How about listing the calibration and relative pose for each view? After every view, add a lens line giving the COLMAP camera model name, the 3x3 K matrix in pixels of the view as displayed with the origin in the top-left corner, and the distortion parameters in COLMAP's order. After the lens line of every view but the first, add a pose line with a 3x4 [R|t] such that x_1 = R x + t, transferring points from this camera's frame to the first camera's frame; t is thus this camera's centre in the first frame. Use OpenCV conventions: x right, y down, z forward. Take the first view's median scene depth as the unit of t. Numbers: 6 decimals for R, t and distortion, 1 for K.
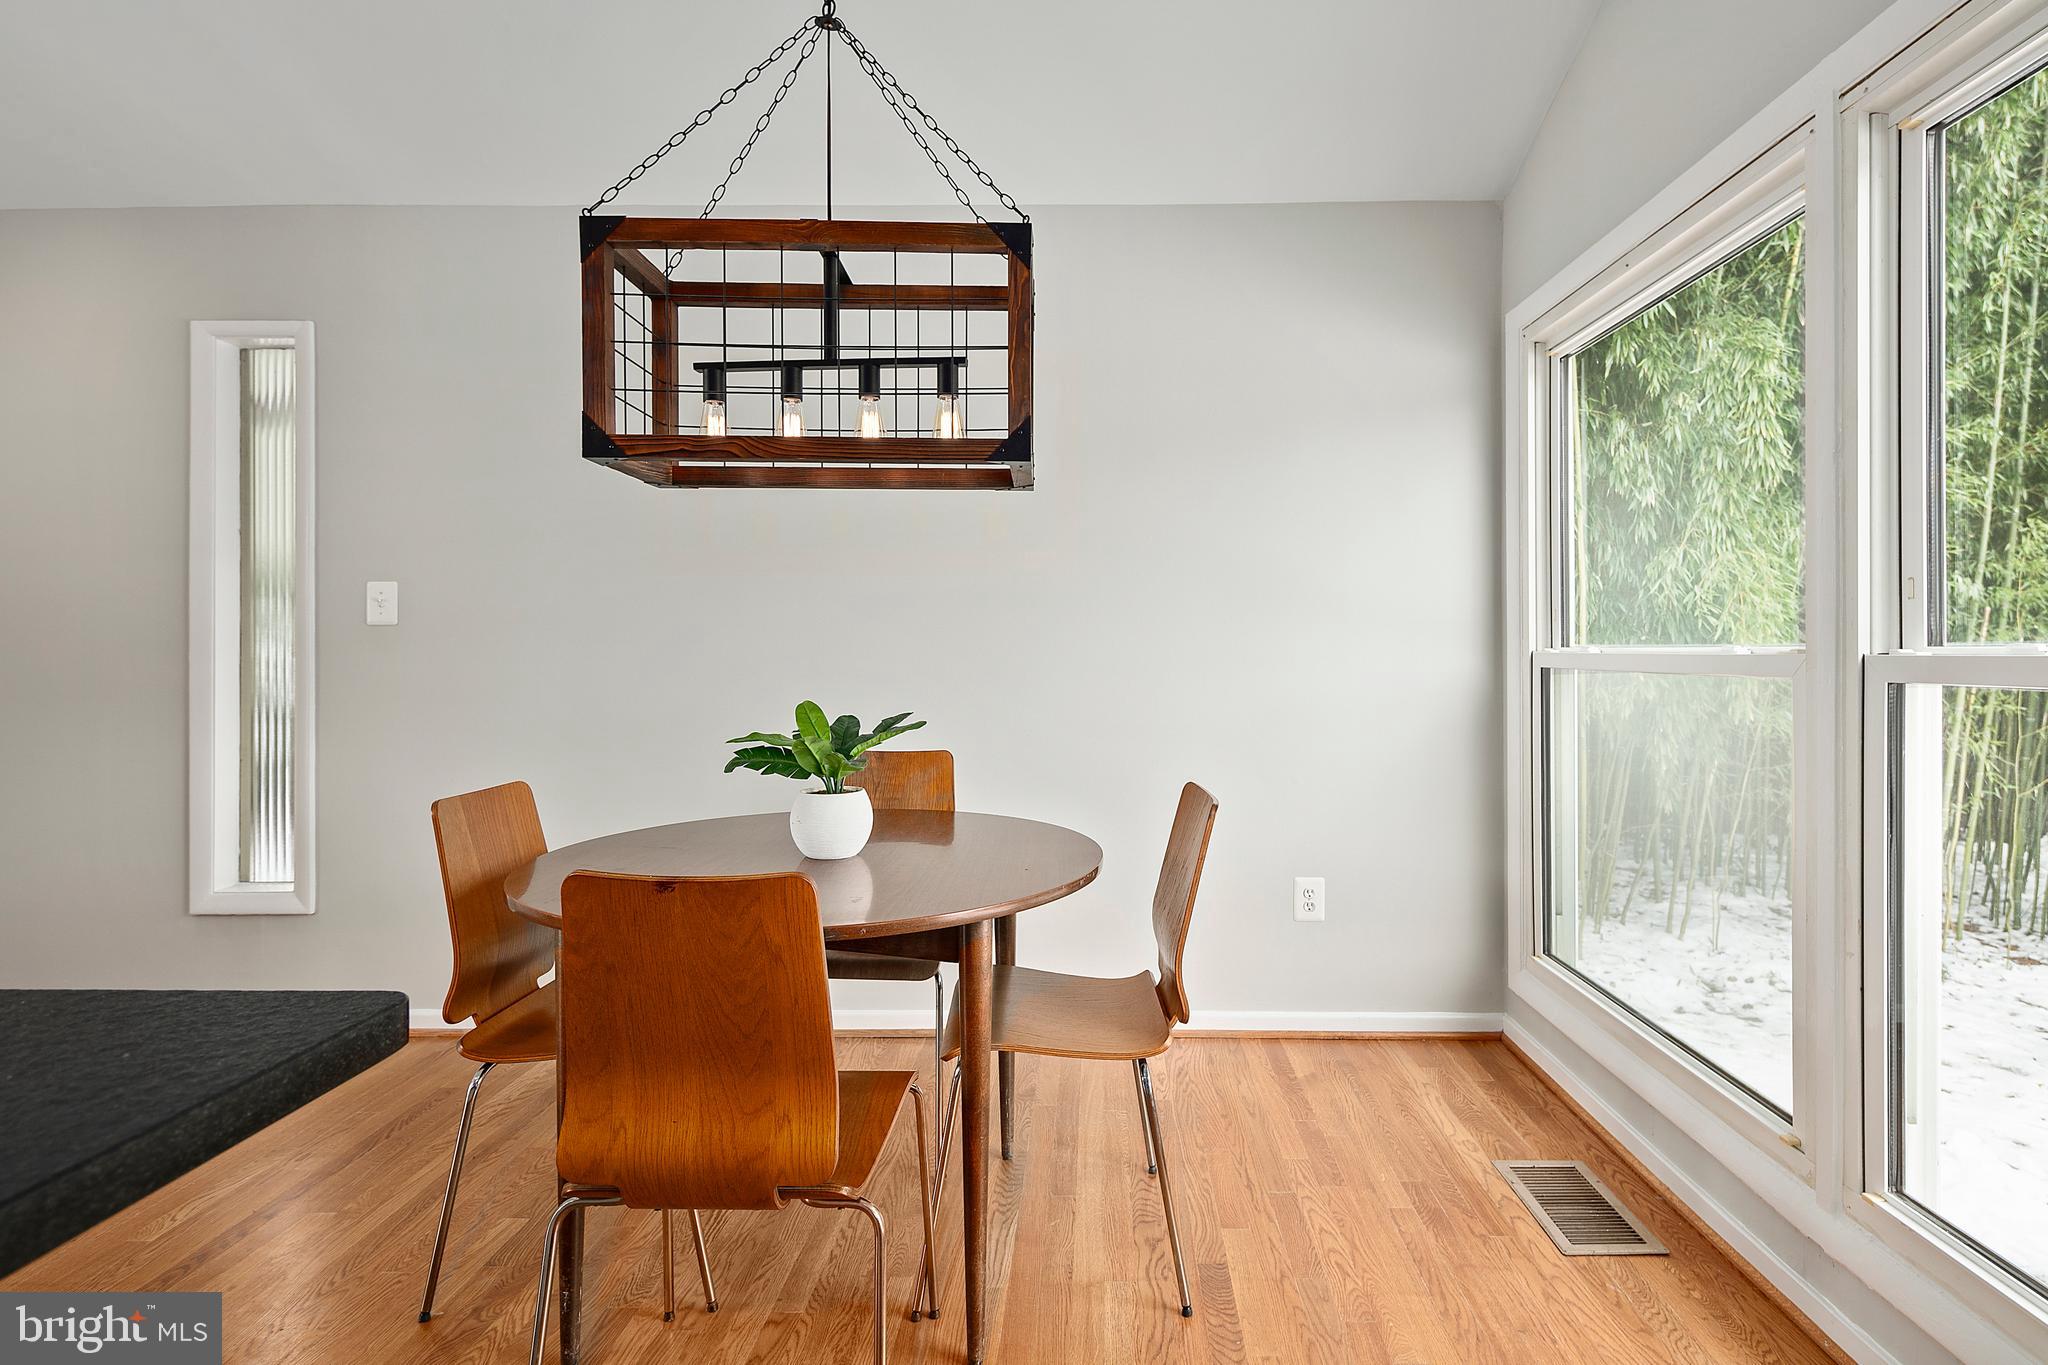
lens RADIAL K [[1005.0, 0, 1023.9], [0, 1005.0, 664.5], [0, 0, 1]] dist [0.003883, -0.001194]
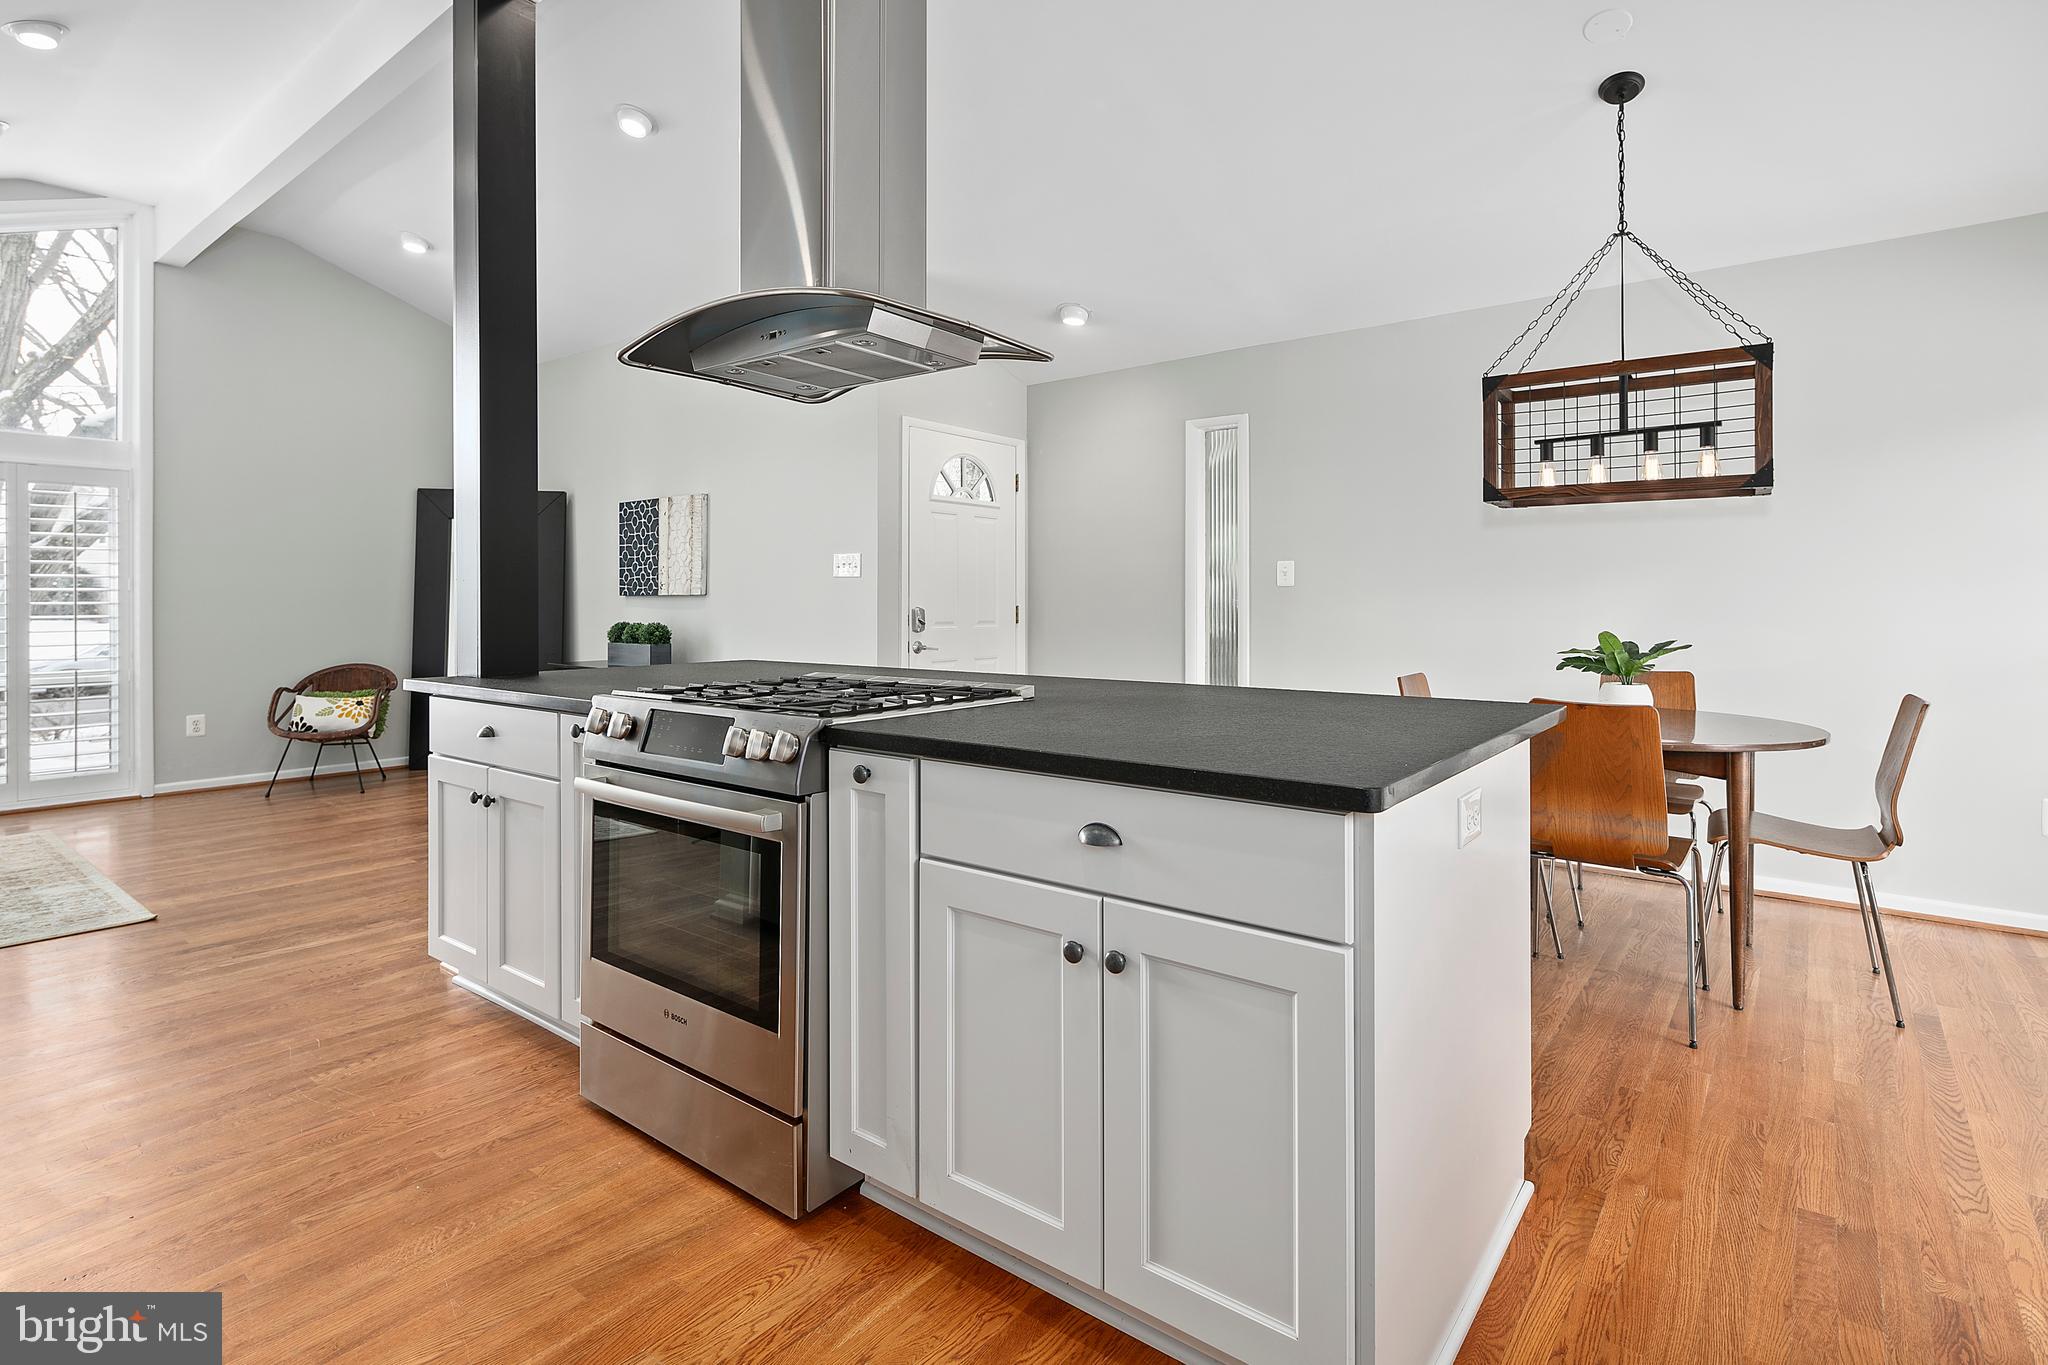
lens RADIAL K [[1005.0, 0, 1012.7], [0, 1005.0, 598.7], [0, 0, 1]] dist [0.003883, -0.001194]
pose [[0.824774, -0.001644, -0.565459, -0.083299], [-0.006877, 0.999893, -0.012937, 0.010179], [0.565420, 0.014559, 0.824675, -1.001311]]
